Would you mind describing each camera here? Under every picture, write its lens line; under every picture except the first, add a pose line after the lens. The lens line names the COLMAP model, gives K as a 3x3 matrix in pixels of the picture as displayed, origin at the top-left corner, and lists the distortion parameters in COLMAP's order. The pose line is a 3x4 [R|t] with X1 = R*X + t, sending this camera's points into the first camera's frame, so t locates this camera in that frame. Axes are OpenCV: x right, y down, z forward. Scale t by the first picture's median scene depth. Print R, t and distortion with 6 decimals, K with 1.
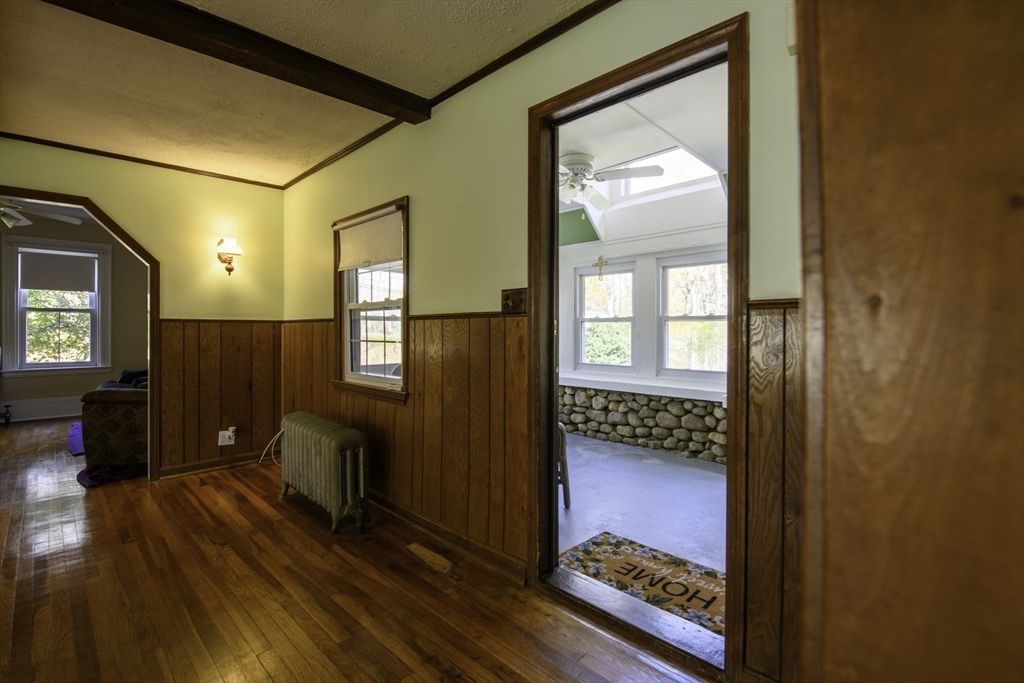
lens RADIAL K [[462.7, 0, 518.7], [0, 462.7, 332.4], [0, 0, 1]] dist [-0.009885, -0.003474]
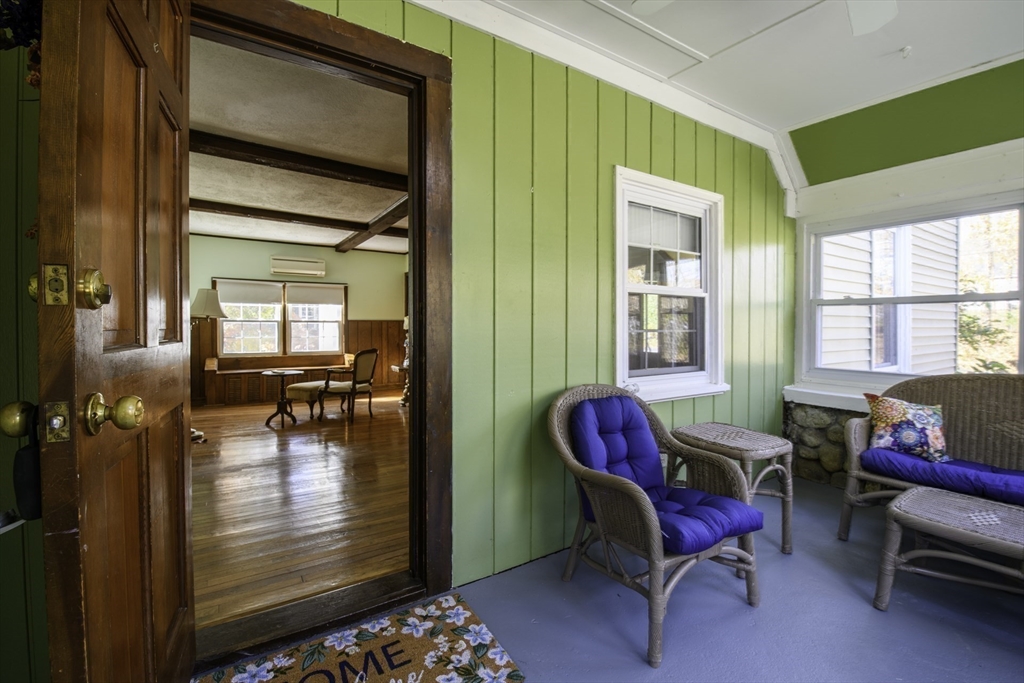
lens RADIAL K [[441.1, 0, 513.9], [0, 441.1, 331.8], [0, 0, 1]] dist [-0.008241, -0.006545]
pose [[-0.234938, 0.009802, -0.971961, 0.571651], [-0.004935, 0.999924, 0.011277, 0.011645], [0.971998, 0.007446, -0.234872, 0.913181]]
